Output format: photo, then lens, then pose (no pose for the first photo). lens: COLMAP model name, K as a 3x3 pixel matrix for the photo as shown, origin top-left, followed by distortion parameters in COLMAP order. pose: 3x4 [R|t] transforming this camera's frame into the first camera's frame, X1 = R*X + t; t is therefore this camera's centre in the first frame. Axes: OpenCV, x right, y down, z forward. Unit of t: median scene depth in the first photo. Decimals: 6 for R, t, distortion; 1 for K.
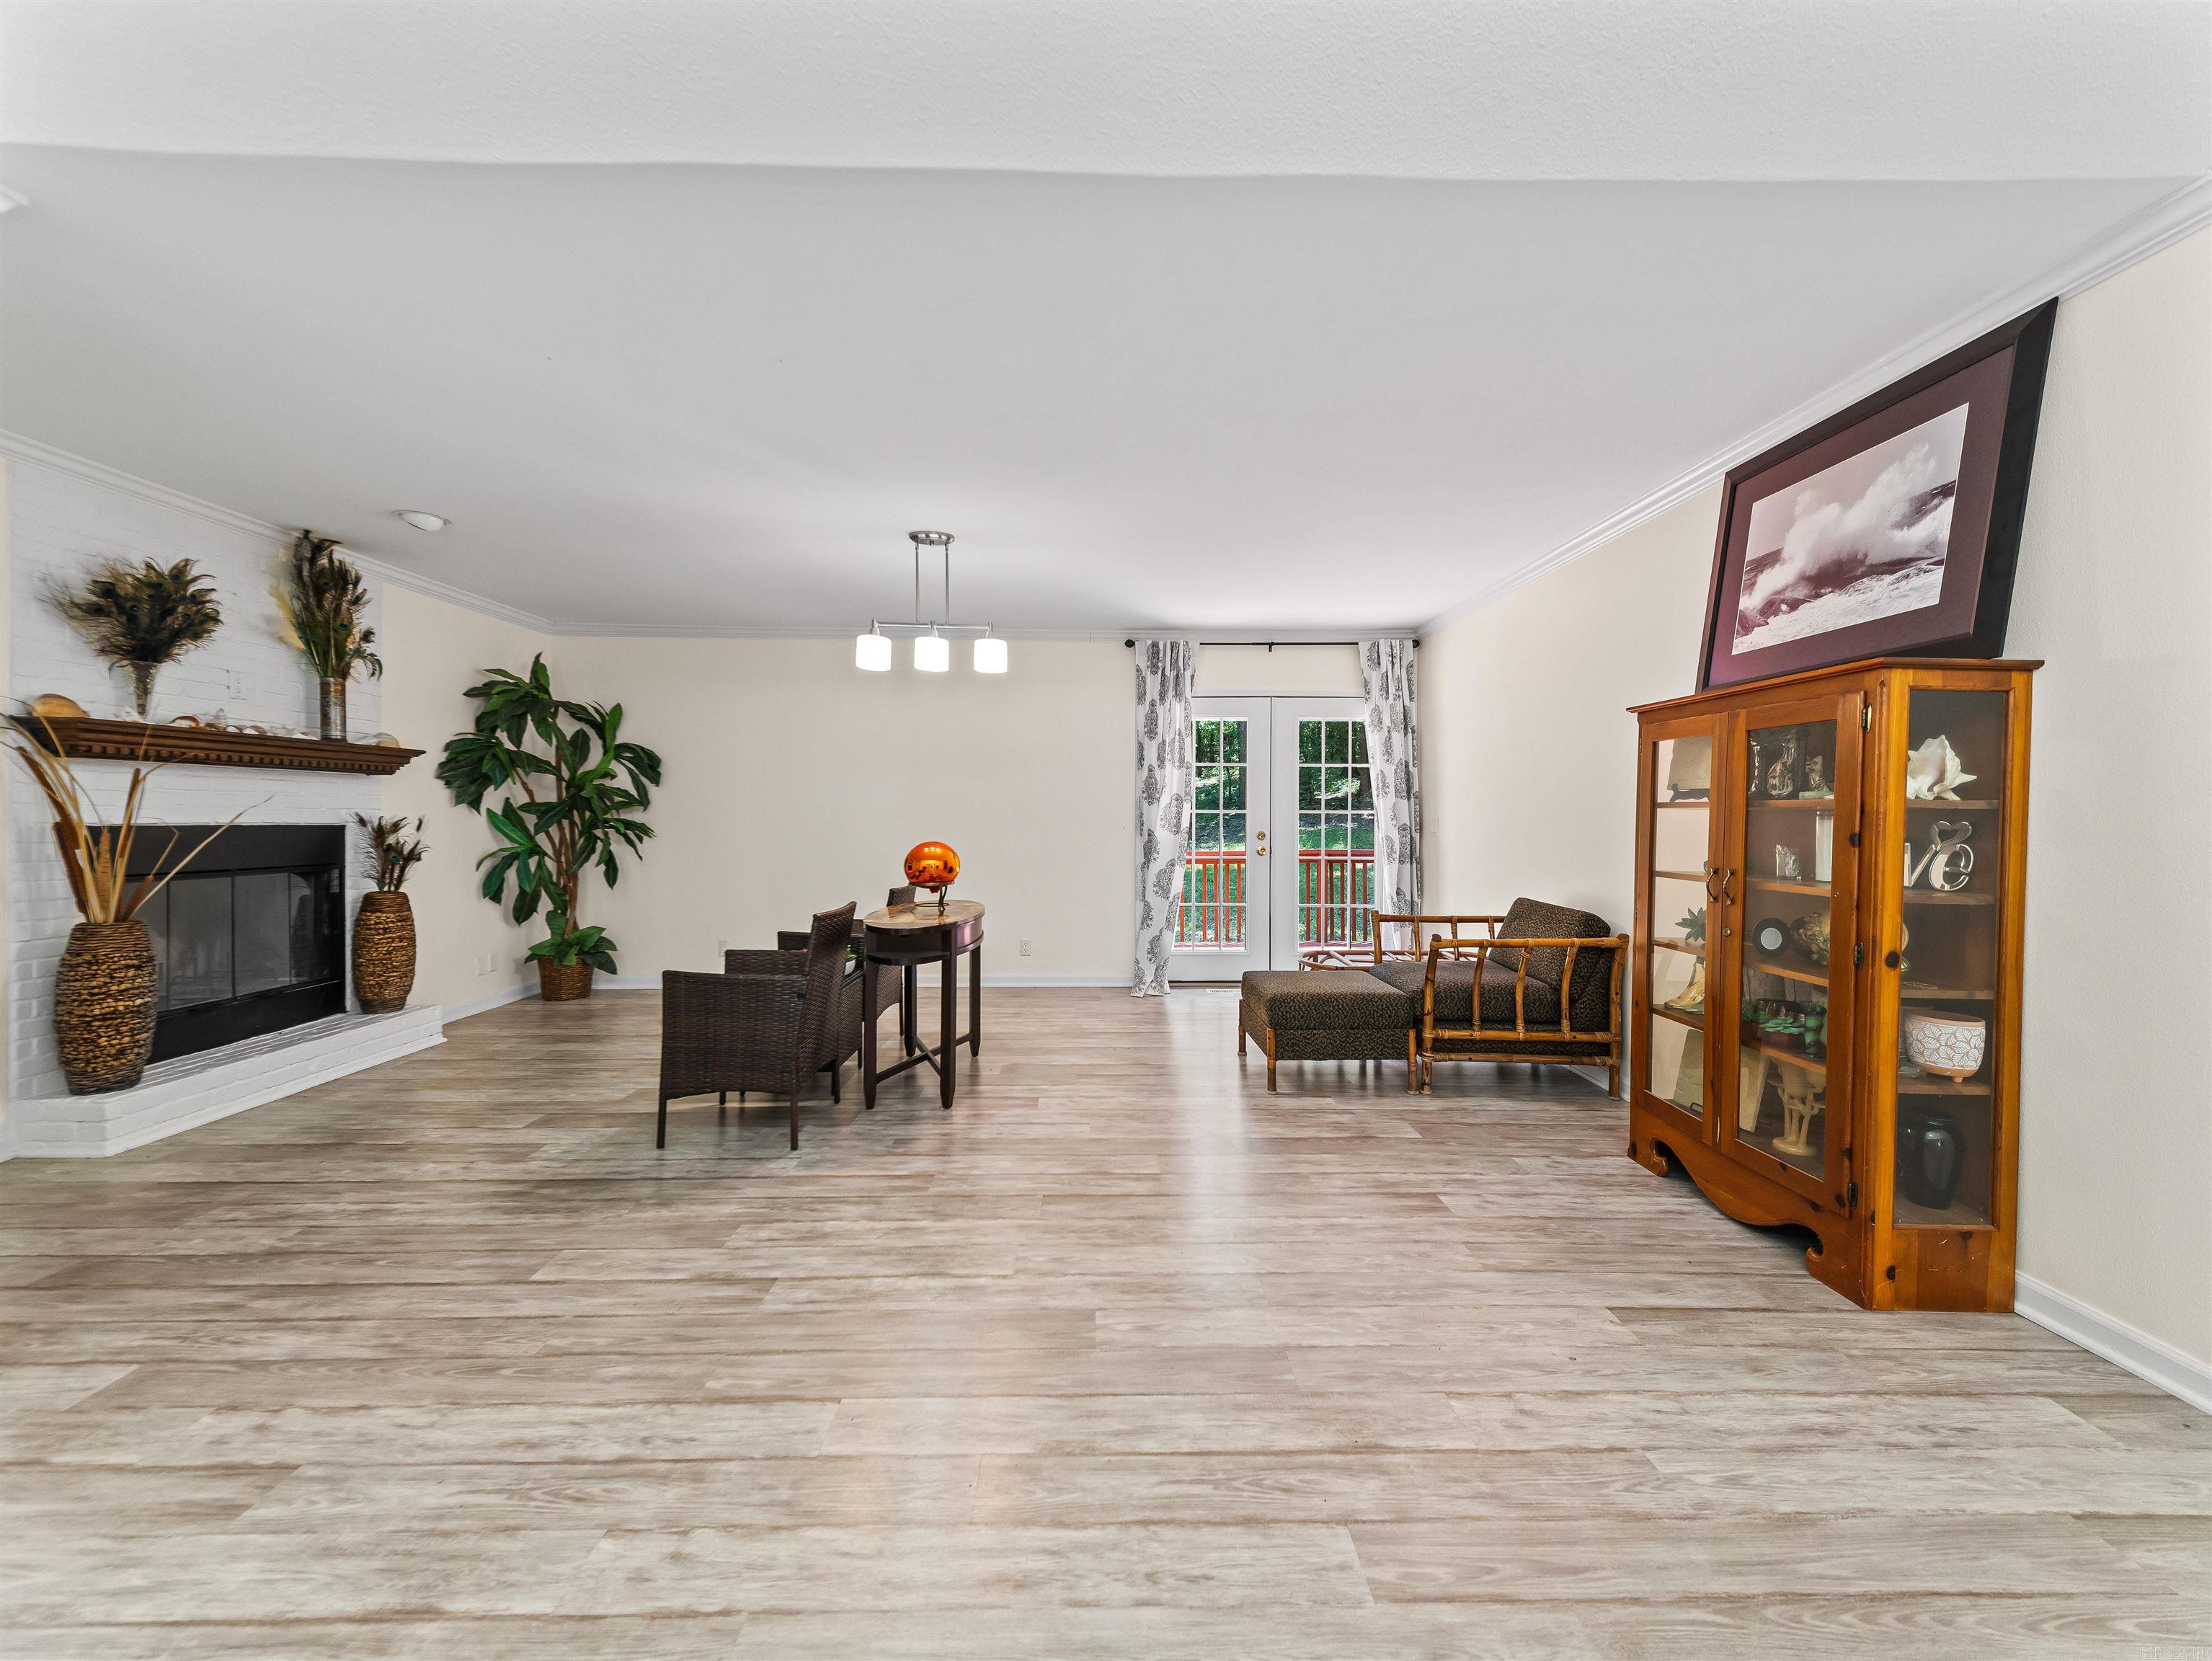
lens RADIAL K [[870.7, 0, 1106.4], [0, 870.7, 823.1], [0, 0, 1]] dist [0.023298, -0.007725]
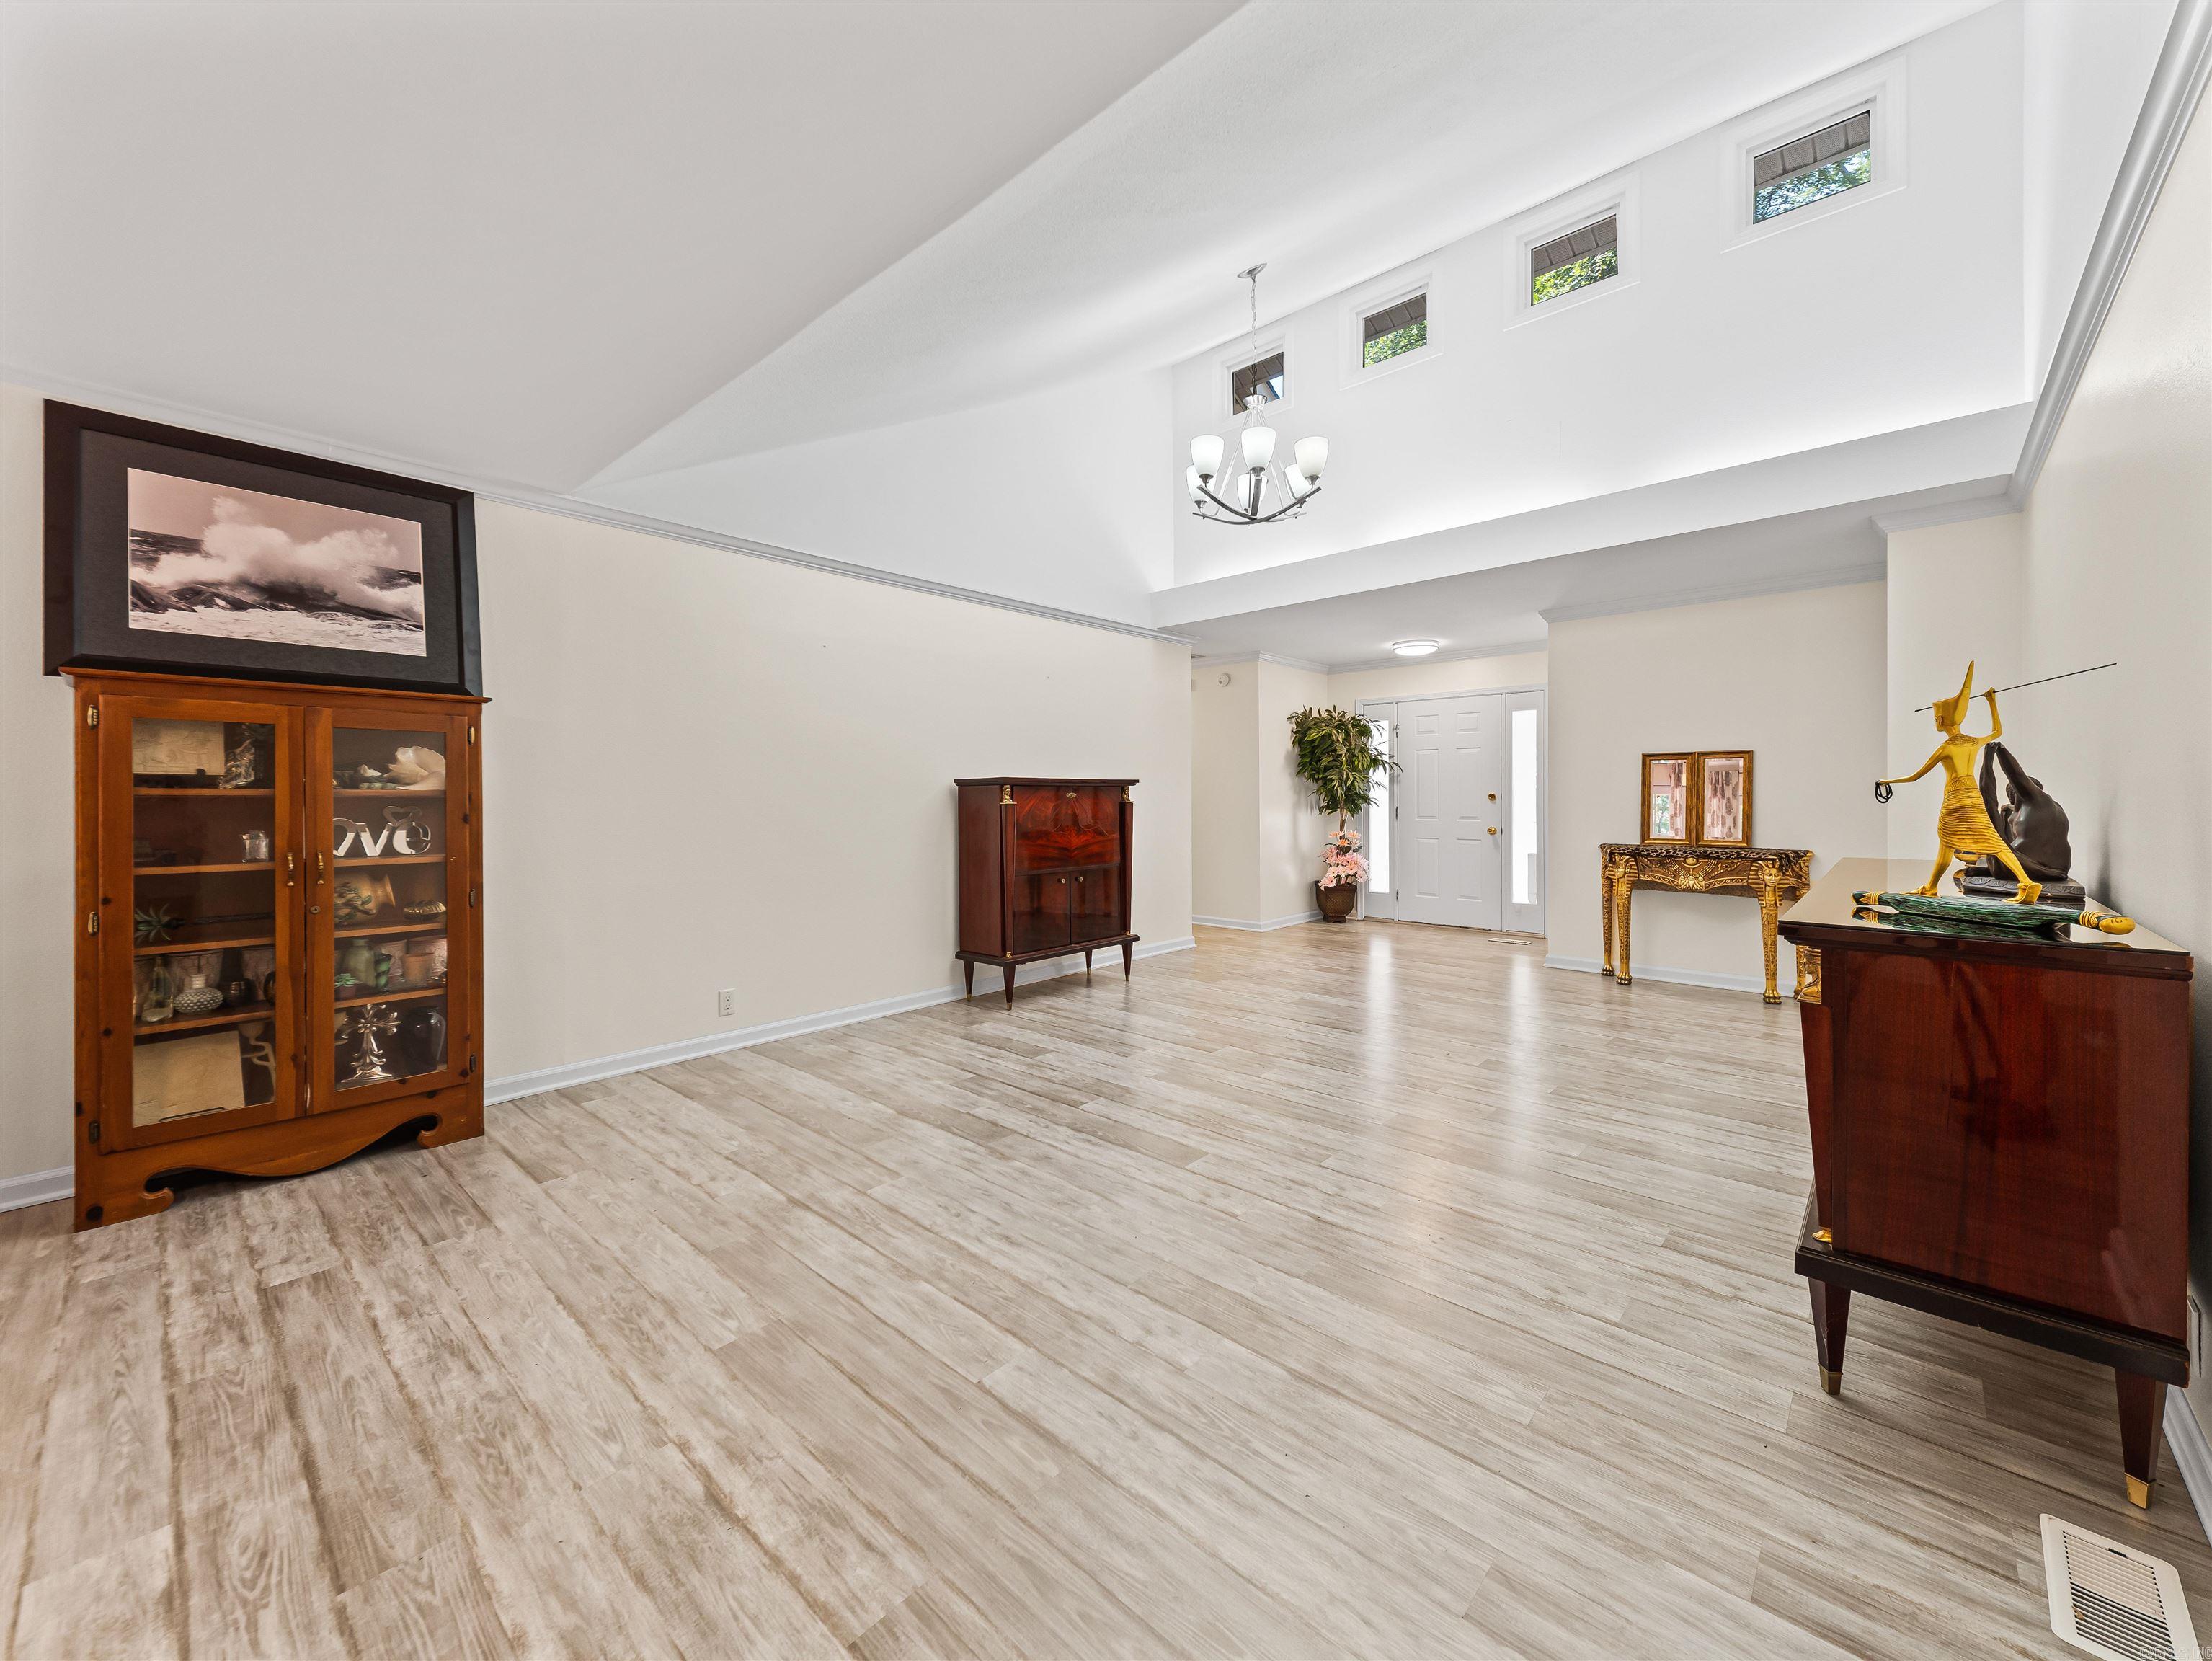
lens RADIAL K [[870.7, 0, 1117.9], [0, 870.7, 819.6], [0, 0, 1]] dist [0.023298, -0.007725]
pose [[-0.735917, -0.016880, 0.676861, -0.864497], [0.007814, 0.999411, 0.033420, -0.018928], [-0.677026, 0.029884, -0.735352, 1.274389]]
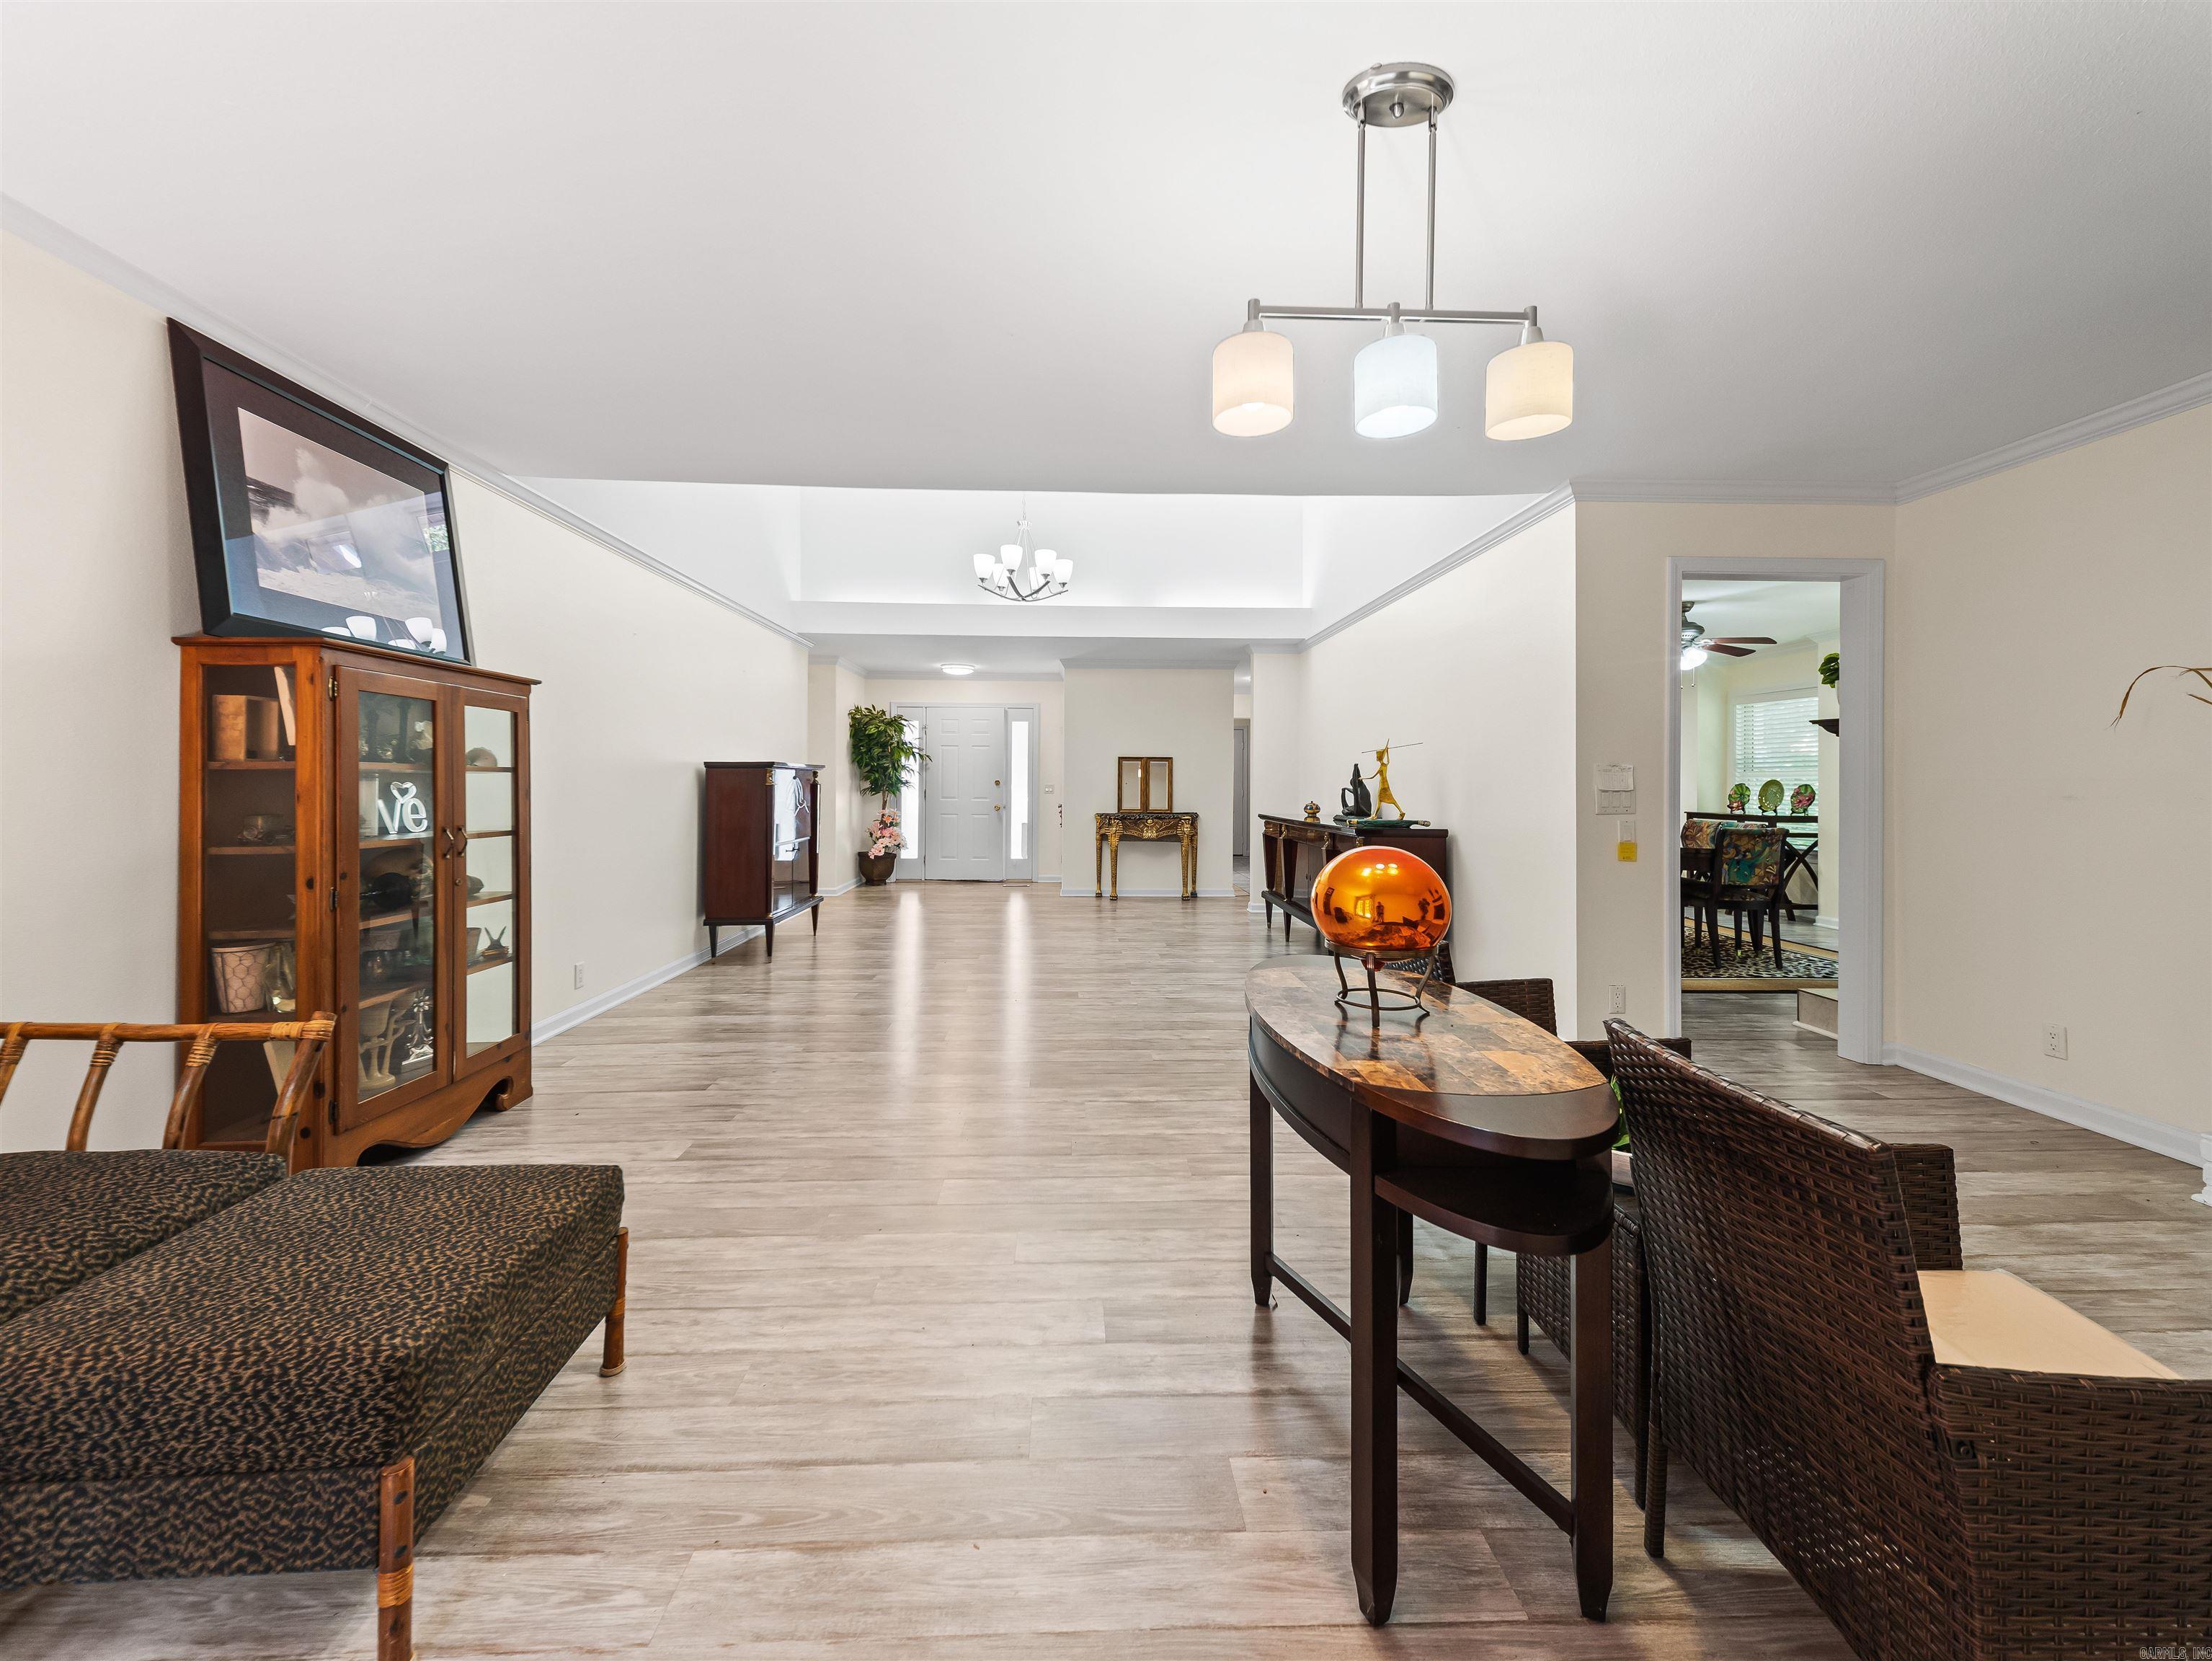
lens RADIAL K [[870.7, 0, 1123.2], [0, 870.7, 800.6], [0, 0, 1]] dist [0.023298, -0.007725]
pose [[-0.999039, -0.009236, -0.042851, -0.103937], [-0.010459, 0.999542, 0.028394, -0.023406], [0.042569, 0.028815, -0.998678, 2.436803]]
